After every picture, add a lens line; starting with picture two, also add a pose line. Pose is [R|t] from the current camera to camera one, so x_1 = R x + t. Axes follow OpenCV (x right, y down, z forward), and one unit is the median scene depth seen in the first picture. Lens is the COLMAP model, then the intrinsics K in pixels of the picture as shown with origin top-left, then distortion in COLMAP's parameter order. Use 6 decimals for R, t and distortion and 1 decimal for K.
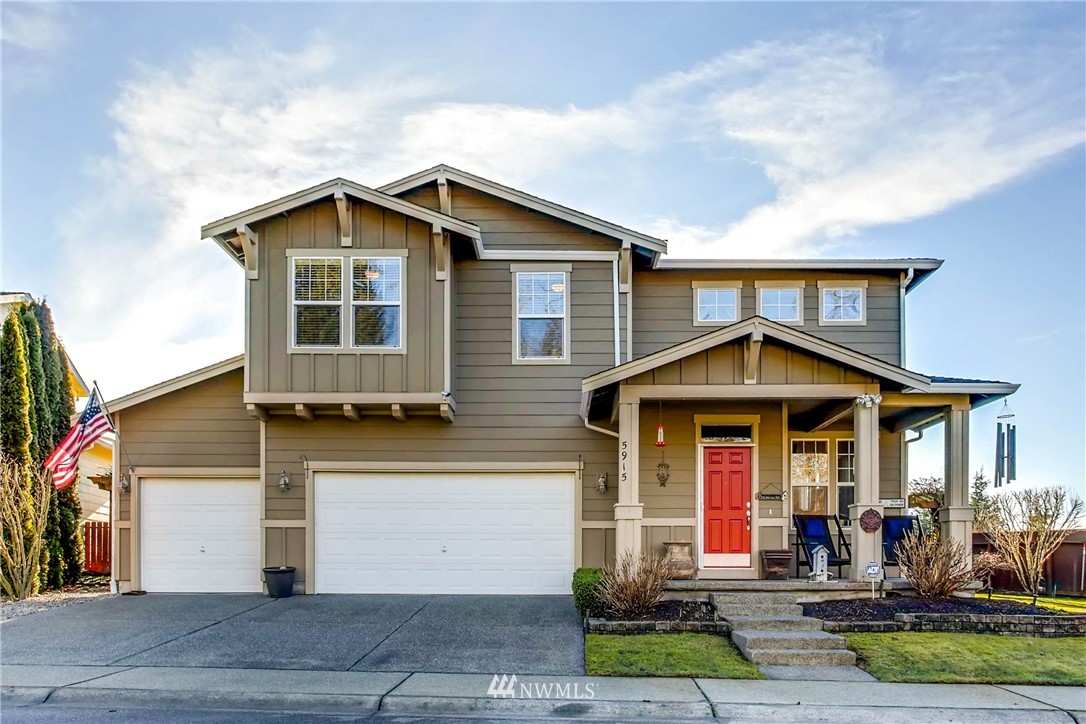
lens RADIAL K [[589.6, 0, 543.2], [0, 589.6, 336.5], [0, 0, 1]] dist [-0.005680, -0.001030]
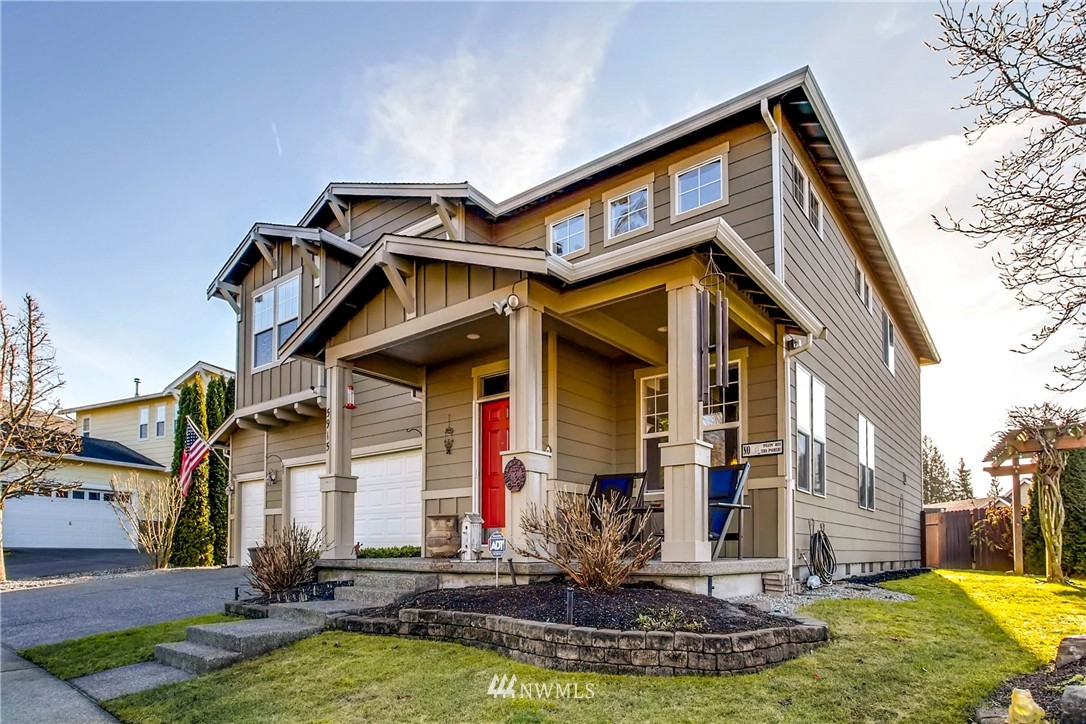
lens RADIAL K [[524.6, 0, 540.3], [0, 524.6, 356.1], [0, 0, 1]] dist [-0.003005, -0.000228]
pose [[0.863253, -0.178273, -0.472243, 0.725936], [0.186223, 0.982040, -0.030309, 0.161528], [0.469165, -0.061778, 0.880947, 0.385057]]
